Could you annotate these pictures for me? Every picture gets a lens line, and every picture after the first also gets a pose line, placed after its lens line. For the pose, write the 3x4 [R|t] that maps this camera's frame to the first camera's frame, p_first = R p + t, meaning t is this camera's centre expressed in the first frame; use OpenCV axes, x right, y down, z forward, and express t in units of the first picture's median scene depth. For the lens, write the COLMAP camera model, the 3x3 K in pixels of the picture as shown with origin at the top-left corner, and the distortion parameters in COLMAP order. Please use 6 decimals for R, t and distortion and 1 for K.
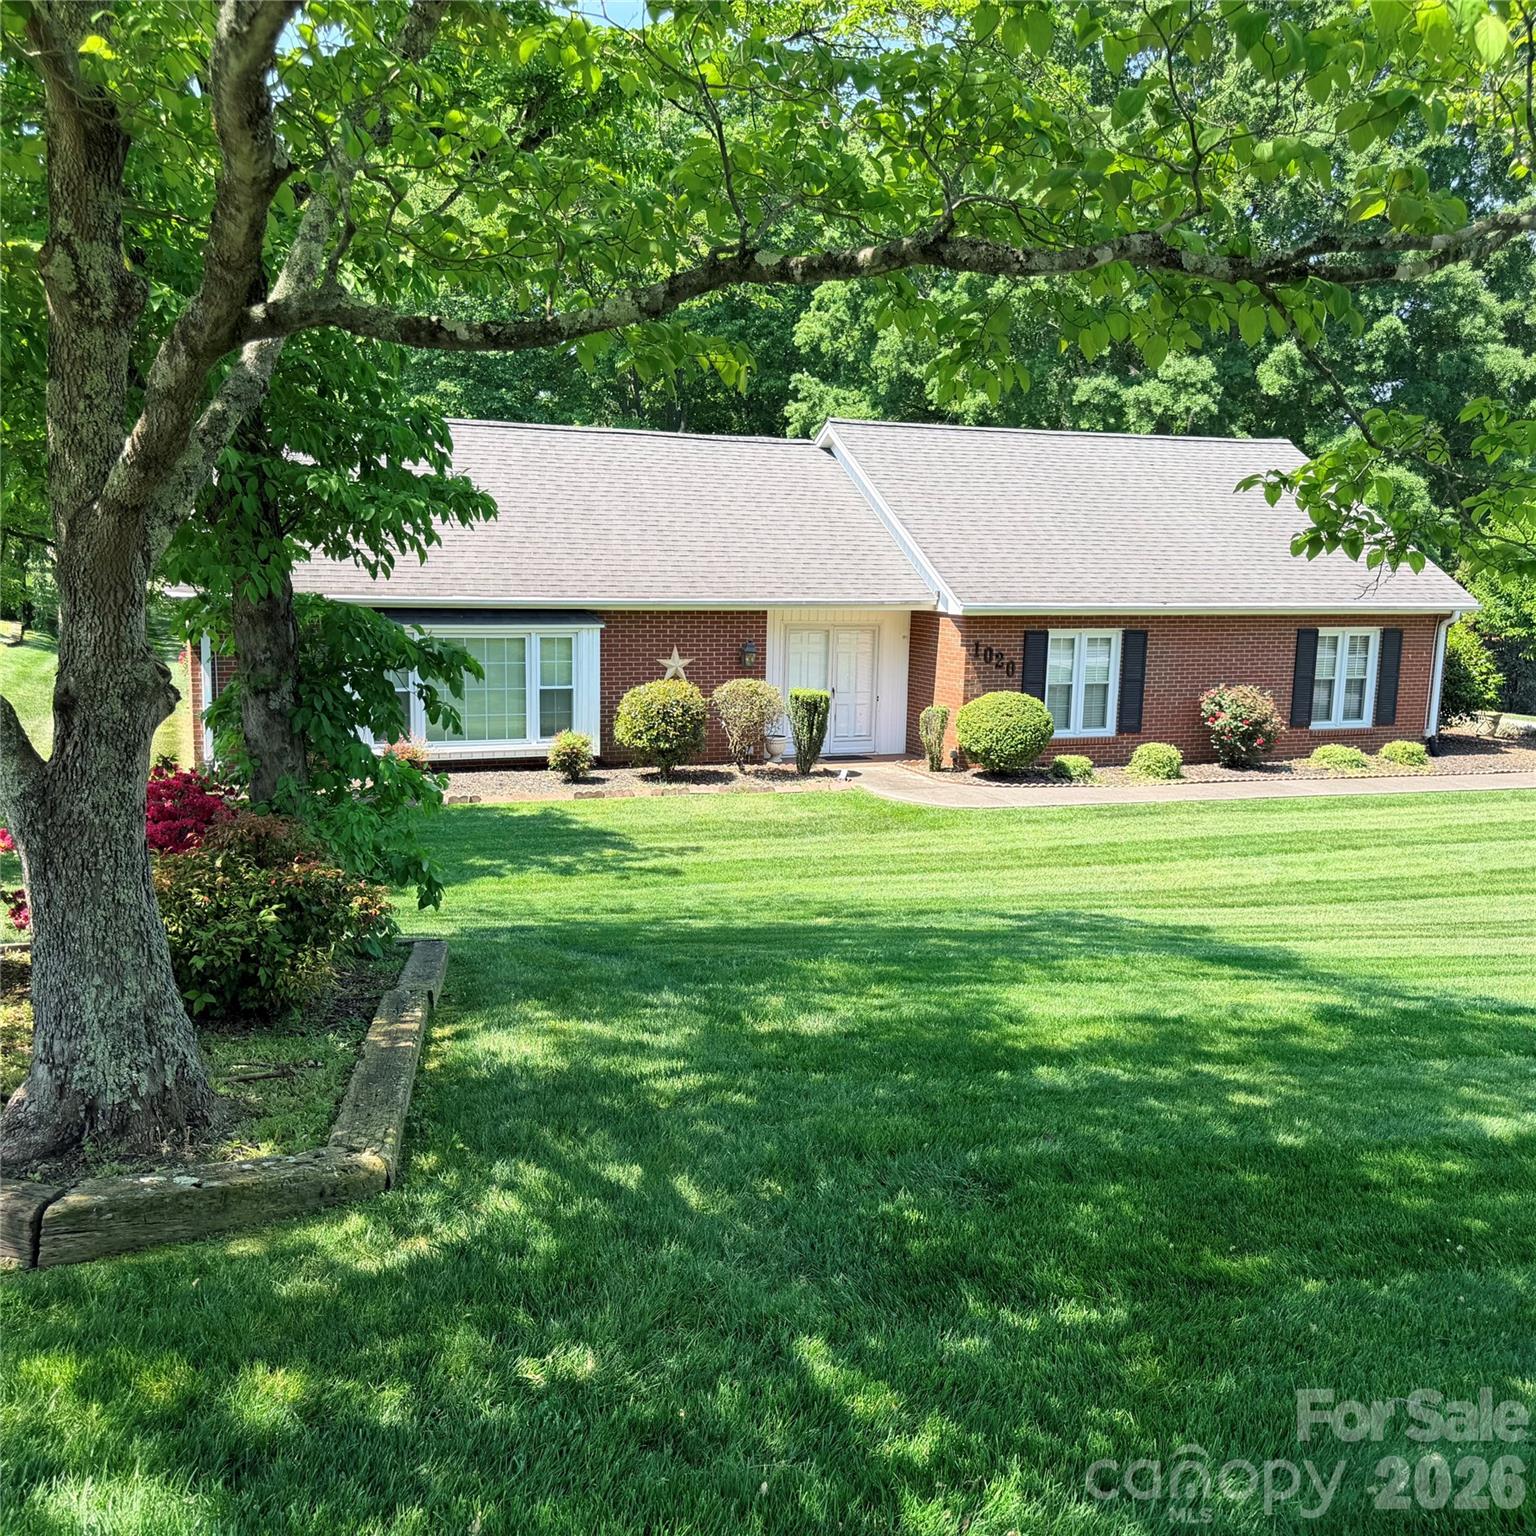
lens RADIAL K [[1486.9, 0, 768.0], [0, 1486.9, 768.0], [0, 0, 1]] dist [0.182108, -0.386883]
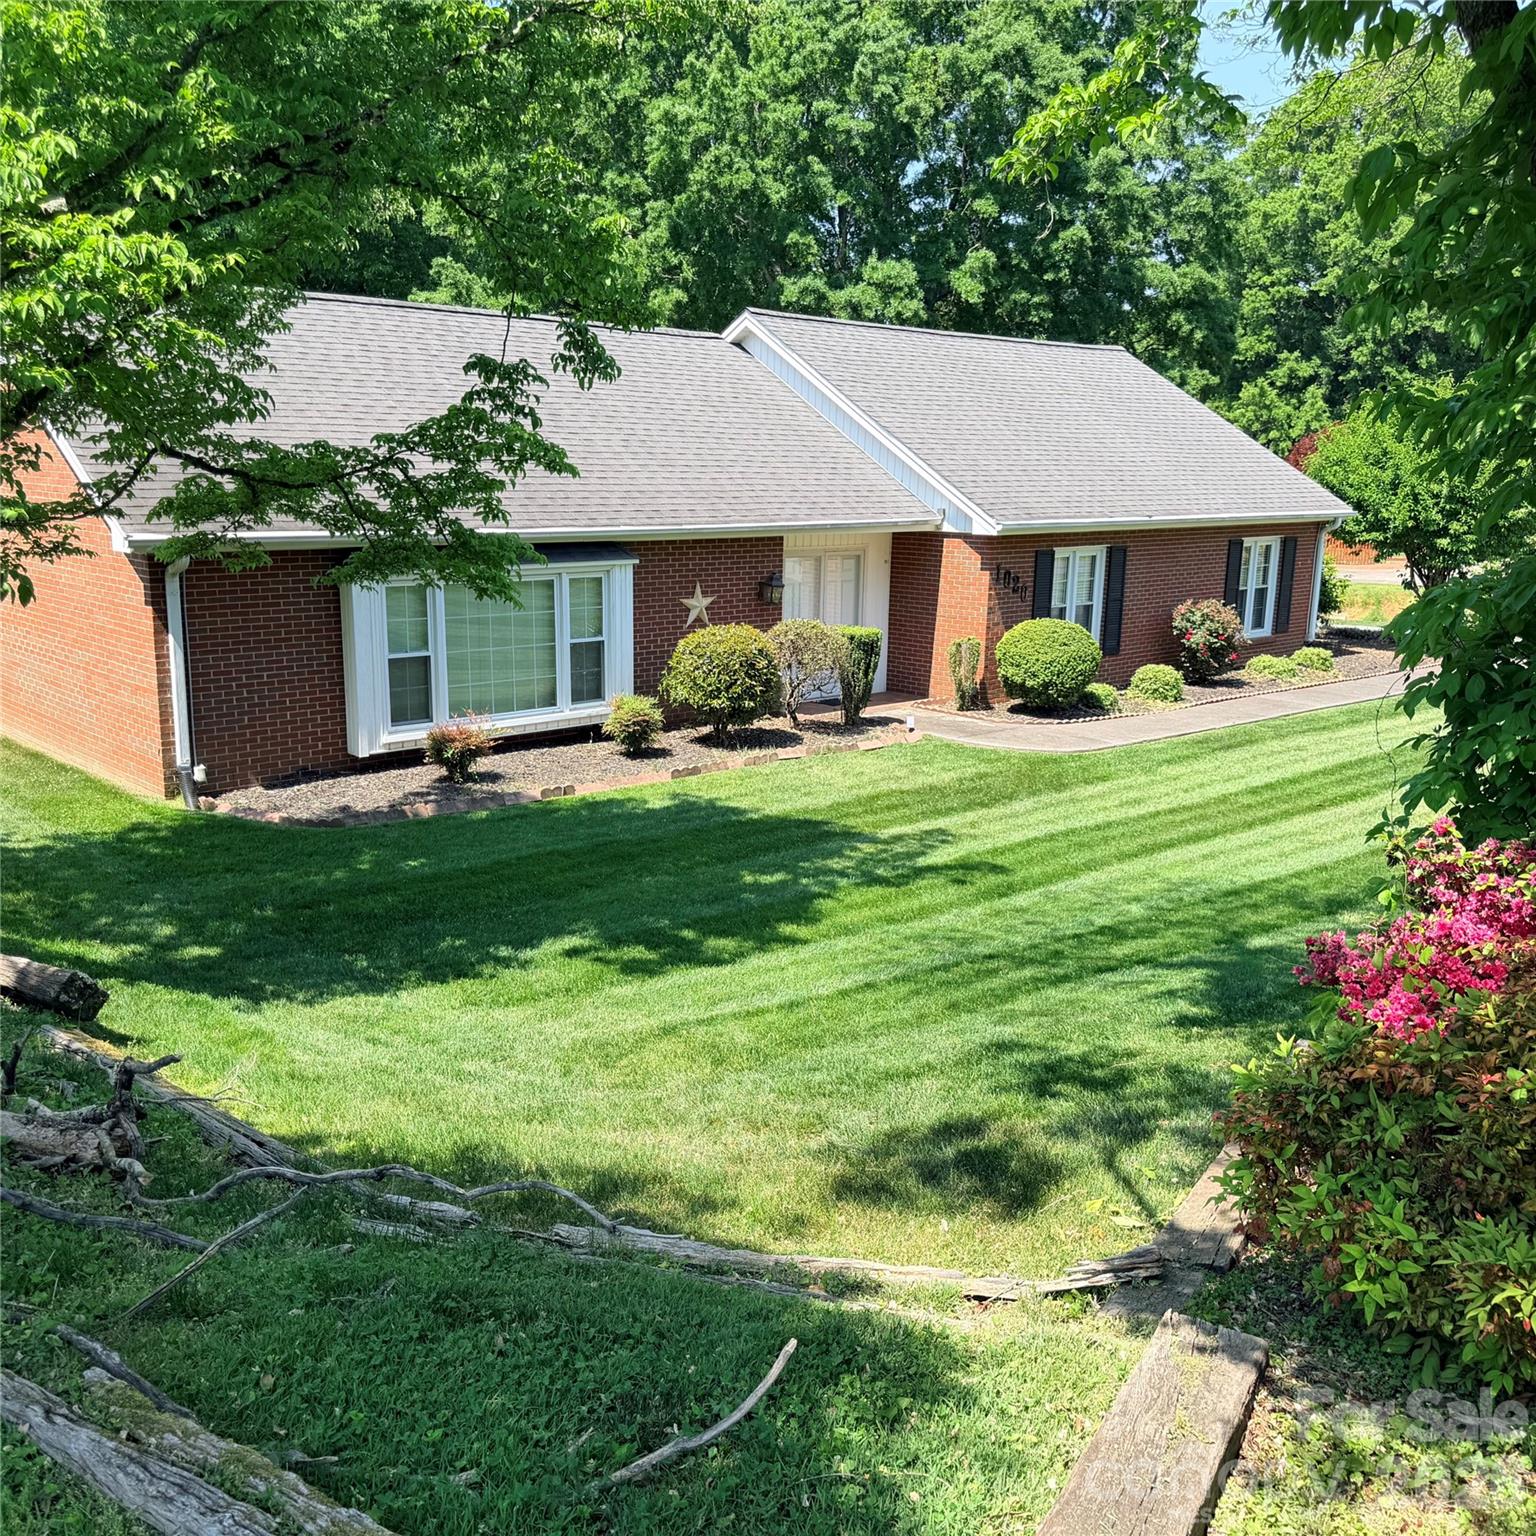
lens RADIAL K [[1486.9, 0, 768.0], [0, 1486.9, 768.0], [0, 0, 1]] dist [0.182108, -0.386883]
pose [[0.931737, -0.080870, 0.354014, -0.308253], [0.059596, 0.995722, 0.070608, -0.032637], [-0.358210, -0.044690, 0.932571, 0.187991]]
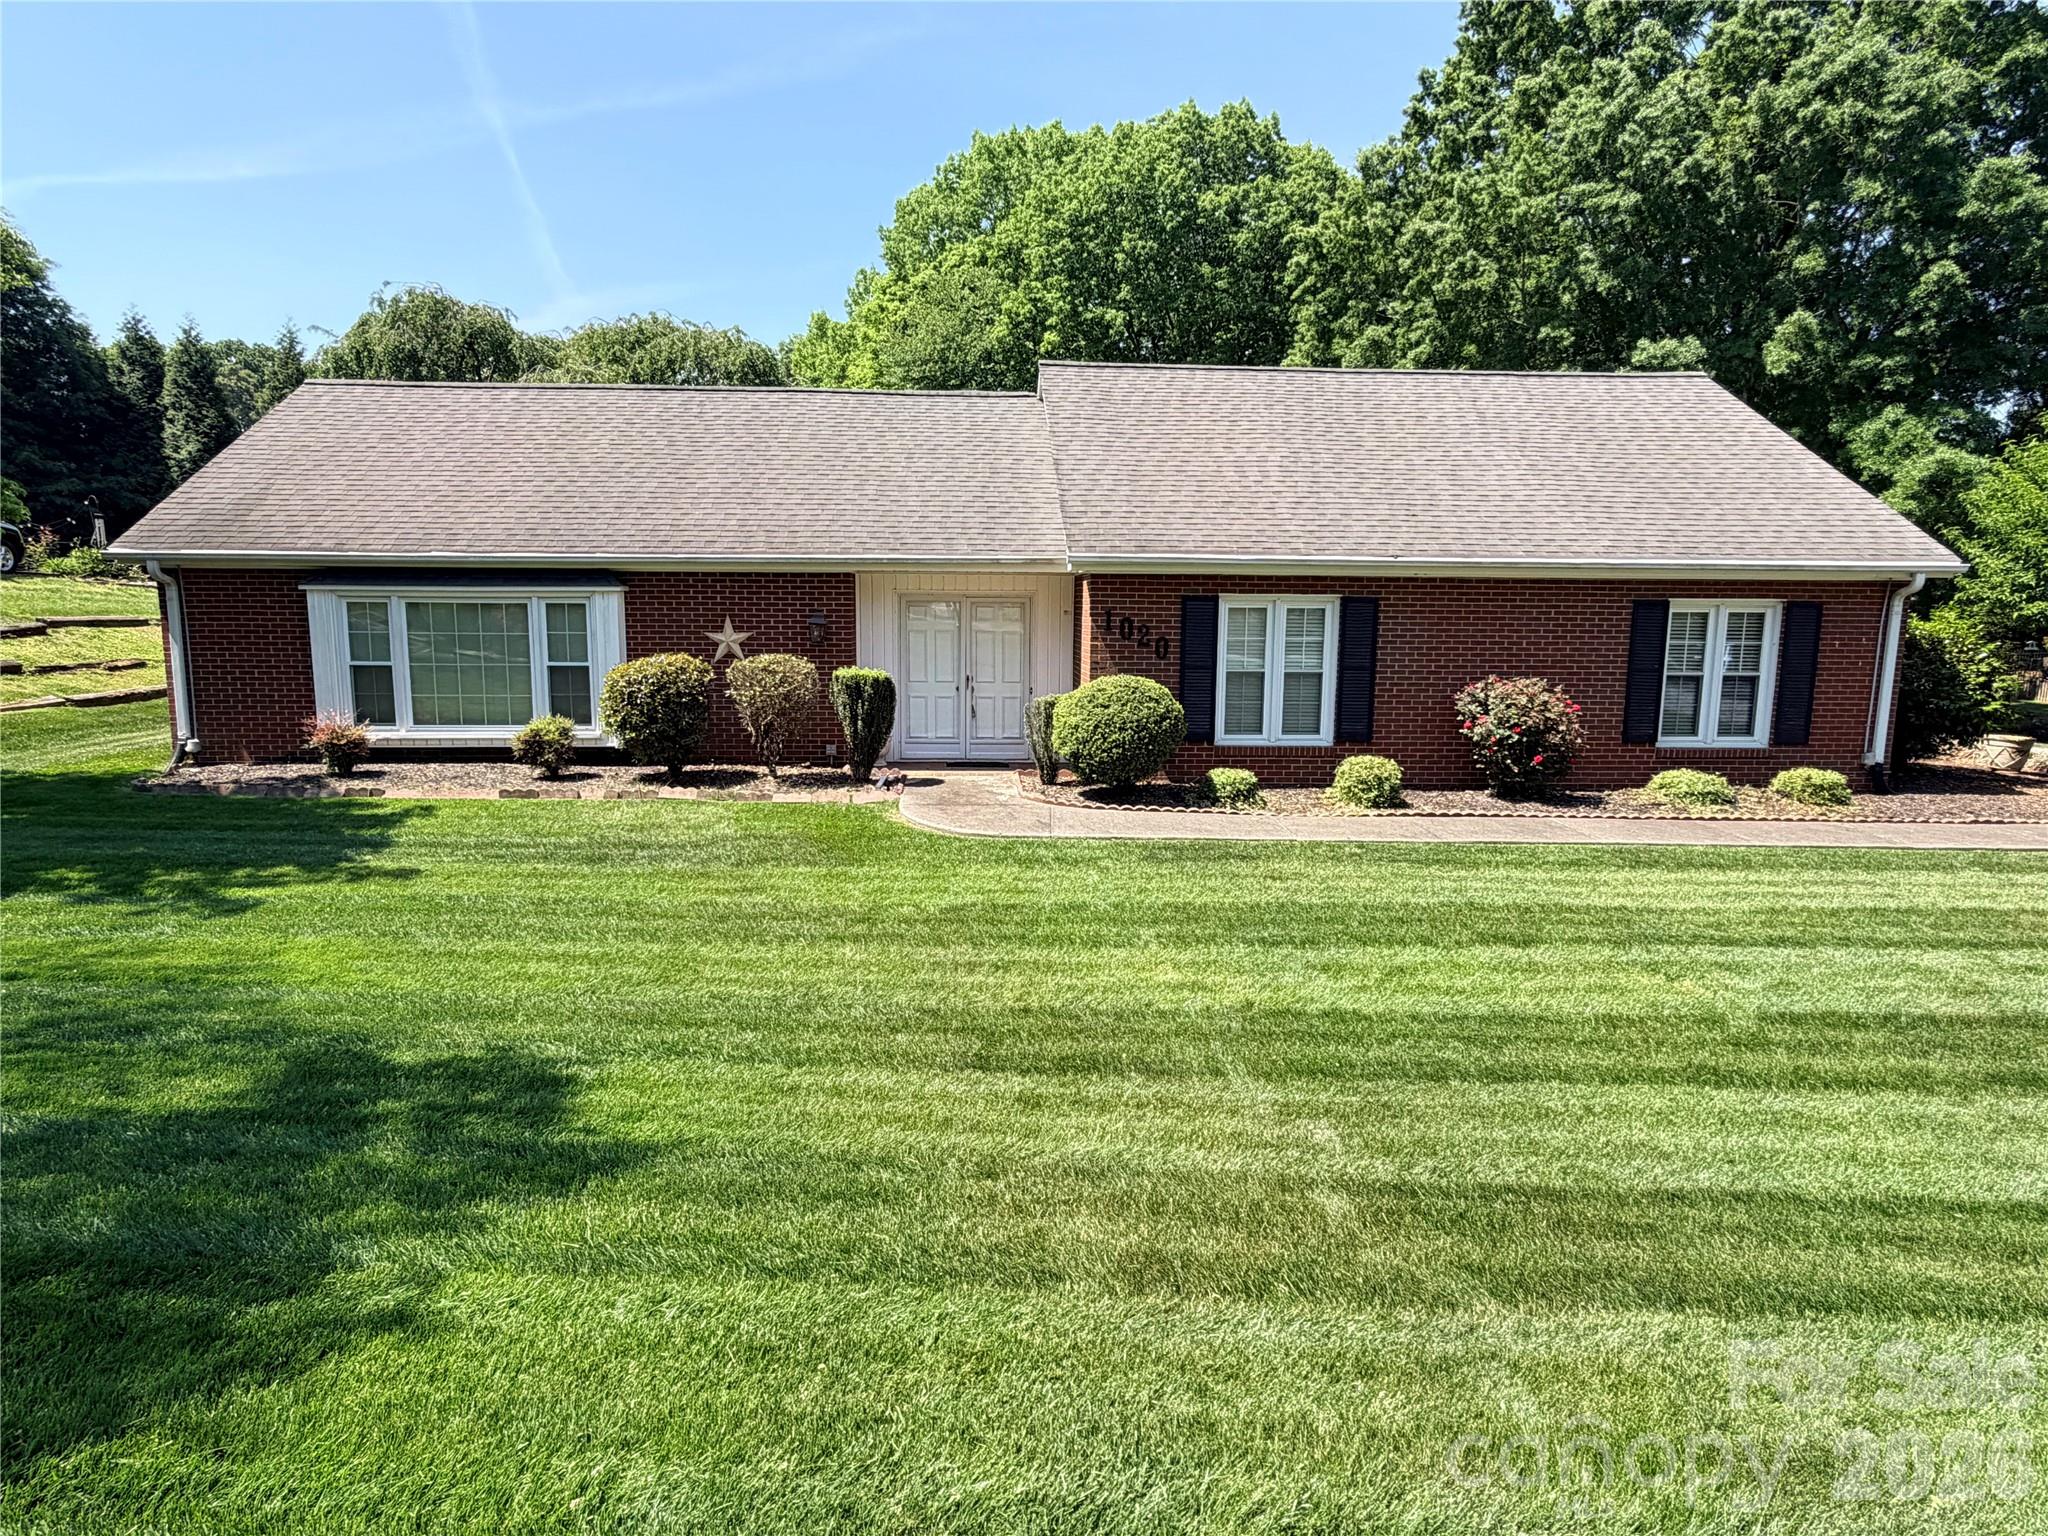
lens RADIAL K [[1177.8, 0, 1019.2], [0, 1177.8, 764.9], [0, 0, 1]] dist [-0.004265, 0.015431]
pose [[0.944114, 0.031087, -0.328151, 0.277853], [-0.037308, 0.999223, -0.012677, 0.000468], [0.327502, 0.024211, 0.944540, 0.422404]]
